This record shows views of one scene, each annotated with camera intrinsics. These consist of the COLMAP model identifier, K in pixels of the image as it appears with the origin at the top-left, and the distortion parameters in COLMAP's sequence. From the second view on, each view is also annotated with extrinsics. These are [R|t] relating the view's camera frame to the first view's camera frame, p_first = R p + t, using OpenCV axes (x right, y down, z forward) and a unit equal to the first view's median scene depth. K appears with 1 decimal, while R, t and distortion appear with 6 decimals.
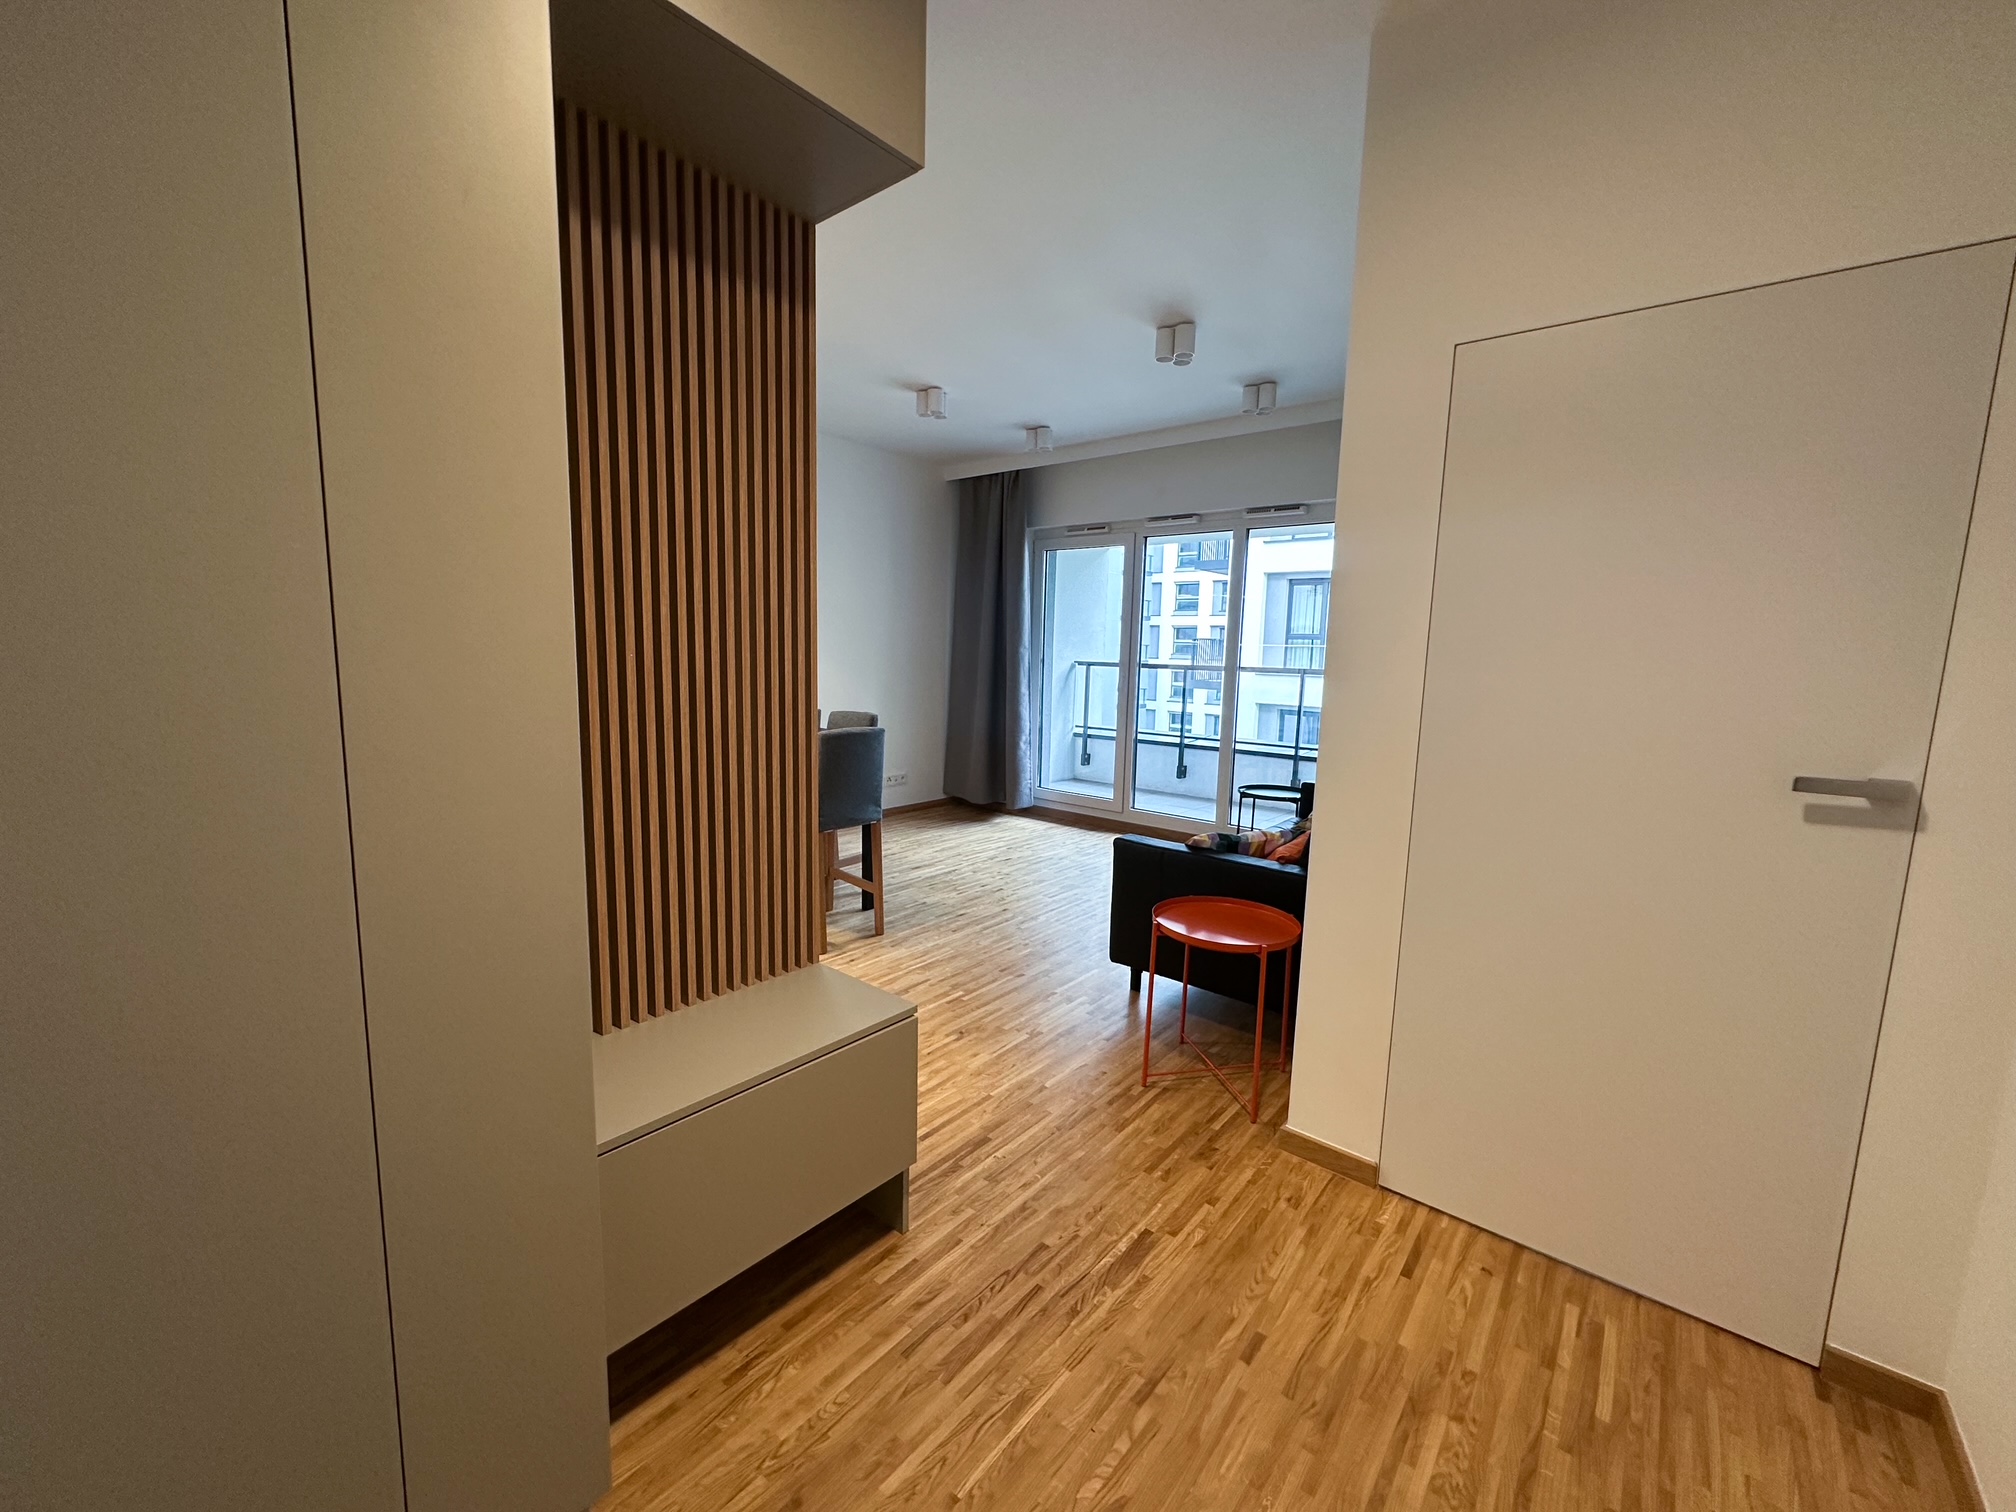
lens RADIAL K [[812.5, 0, 1002.9], [0, 812.5, 756.2], [0, 0, 1]] dist [-0.002482, 0.000282]
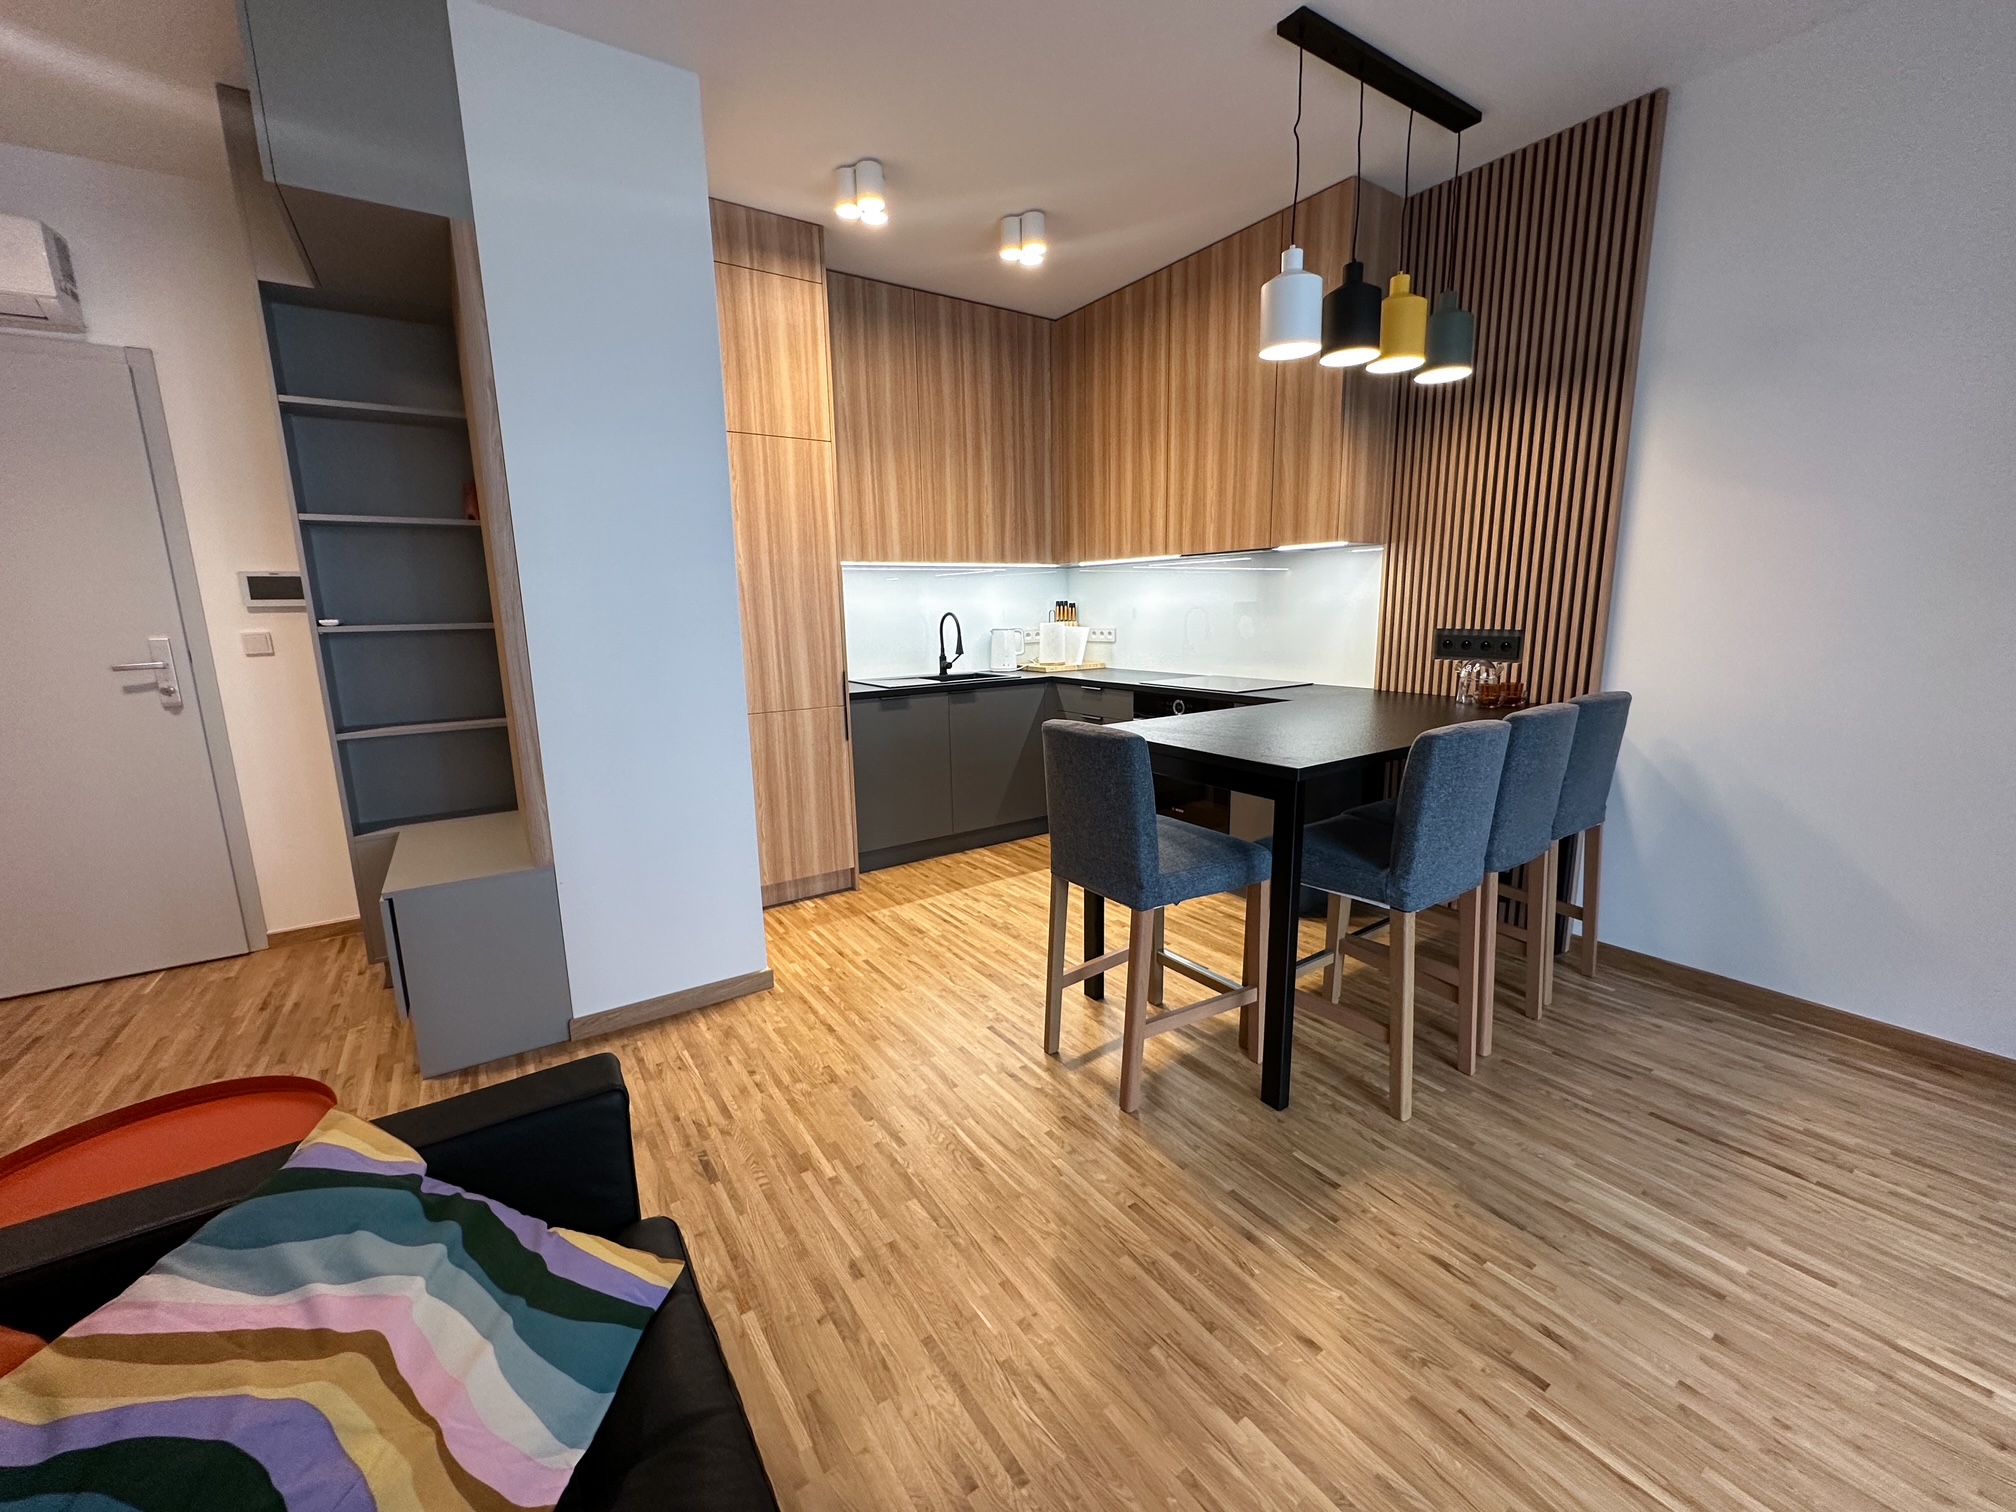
lens RADIAL K [[812.5, 0, 1008.3], [0, 812.5, 753.9], [0, 0, 1]] dist [-0.002482, 0.000282]
pose [[-0.276860, 0.162833, -0.947013, 0.269962], [-0.114420, 0.972939, 0.200741, -0.086545], [0.954074, 0.163935, -0.250736, 0.791885]]
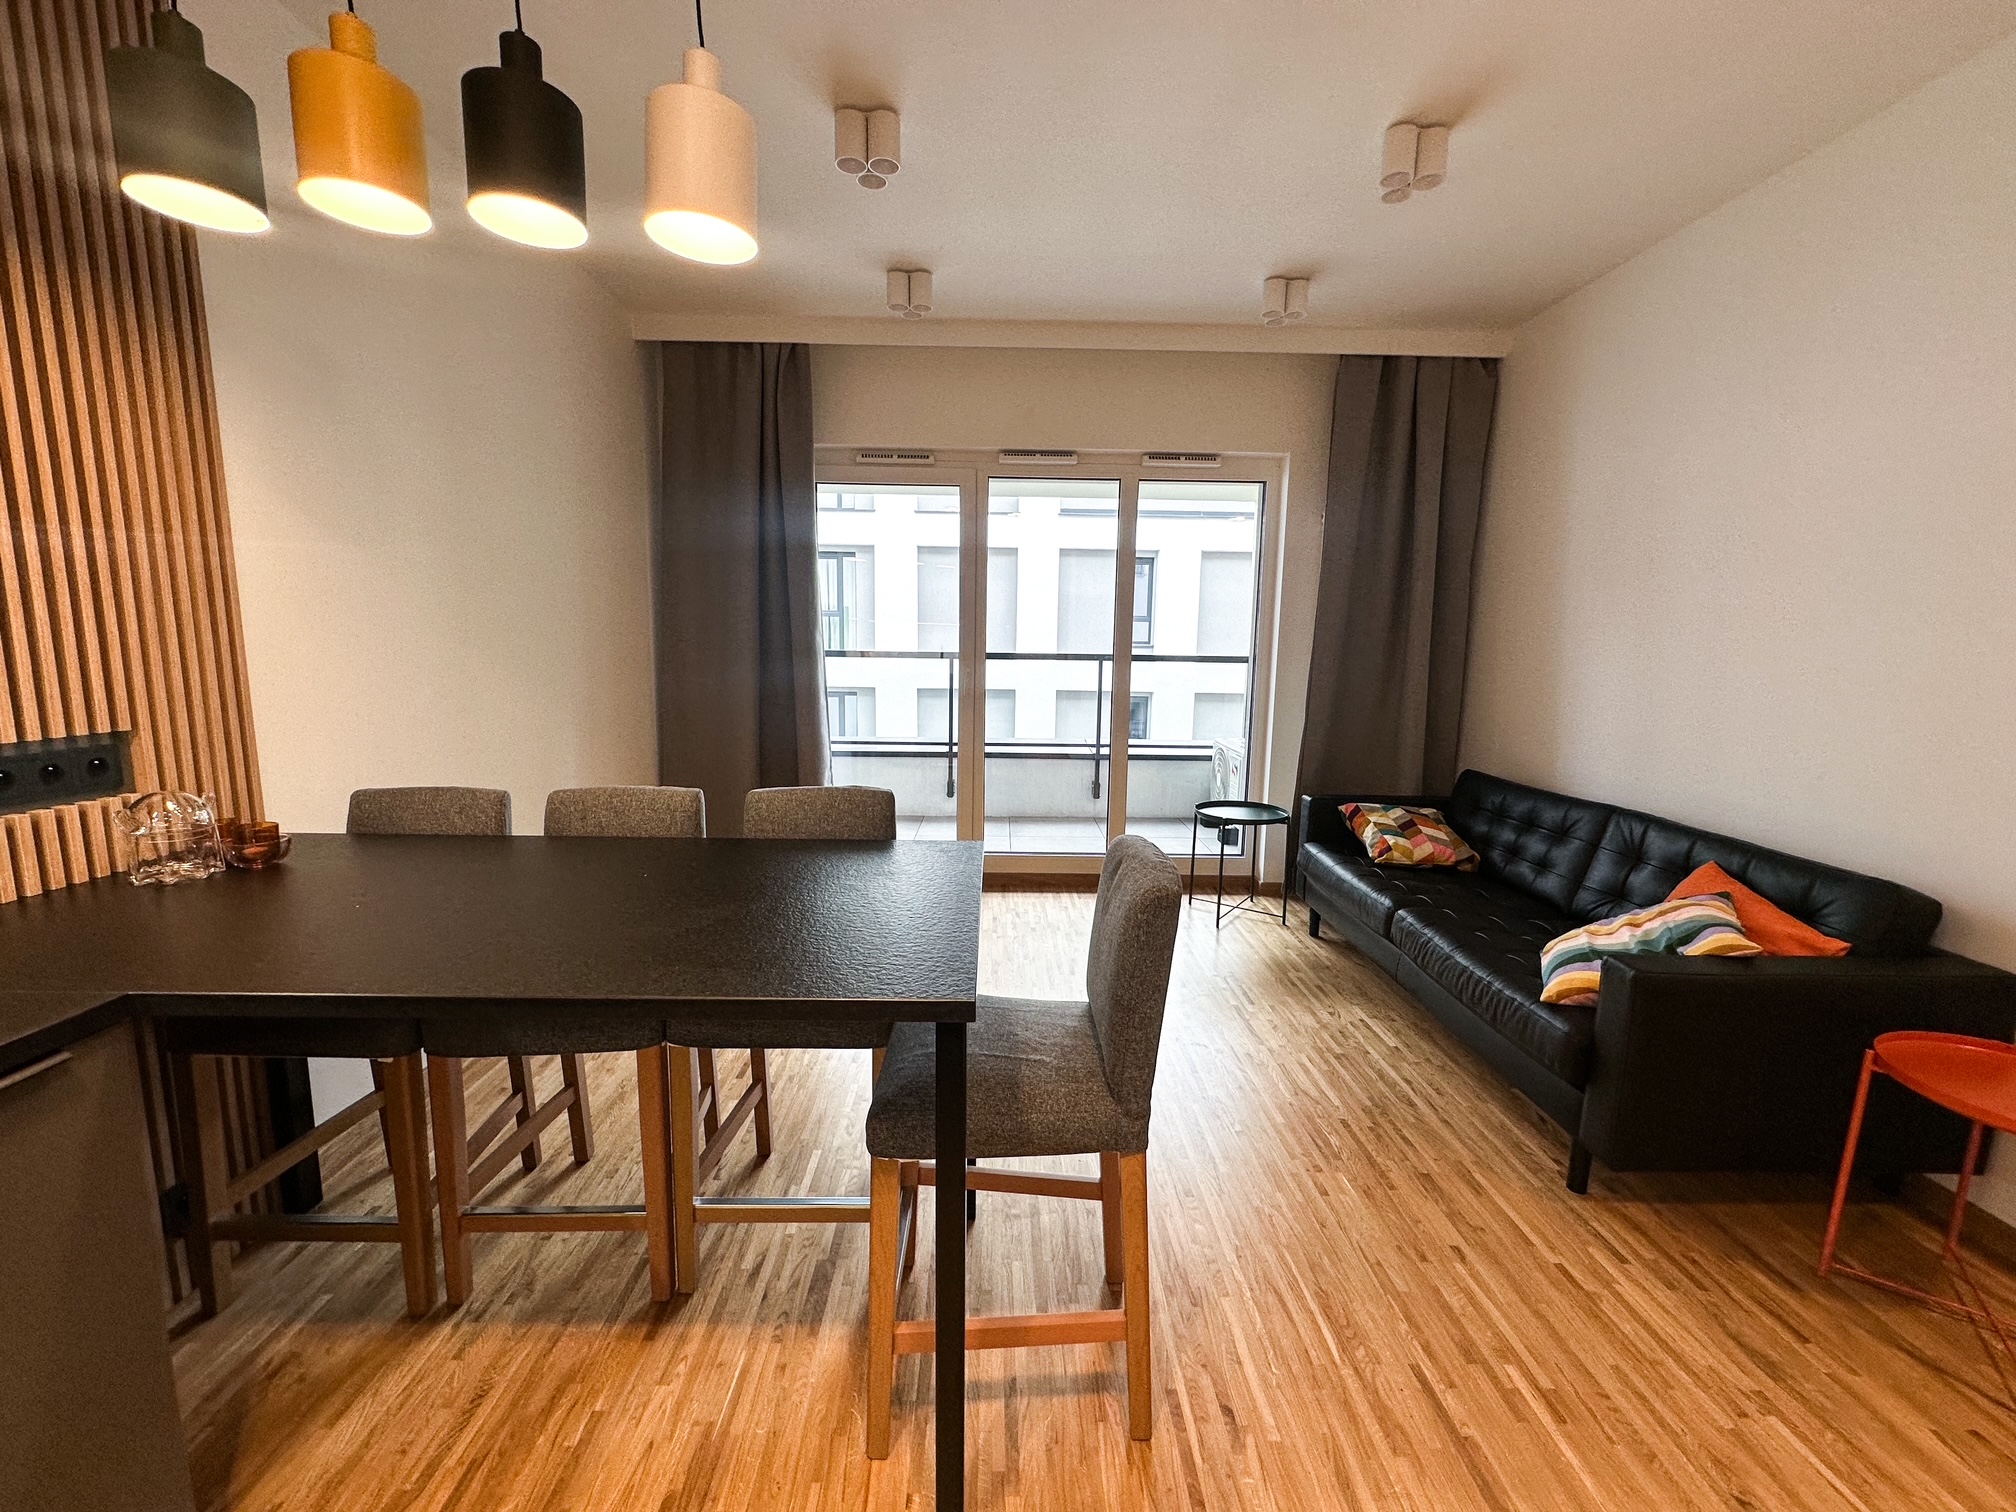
lens RADIAL K [[812.5, 0, 1007.0], [0, 812.5, 750.8], [0, 0, 1]] dist [-0.002482, 0.000282]
pose [[0.757305, -0.102321, 0.644996, -0.355150], [0.088627, 0.994615, 0.053725, -0.080016], [-0.647020, 0.016478, 0.762295, 0.534419]]
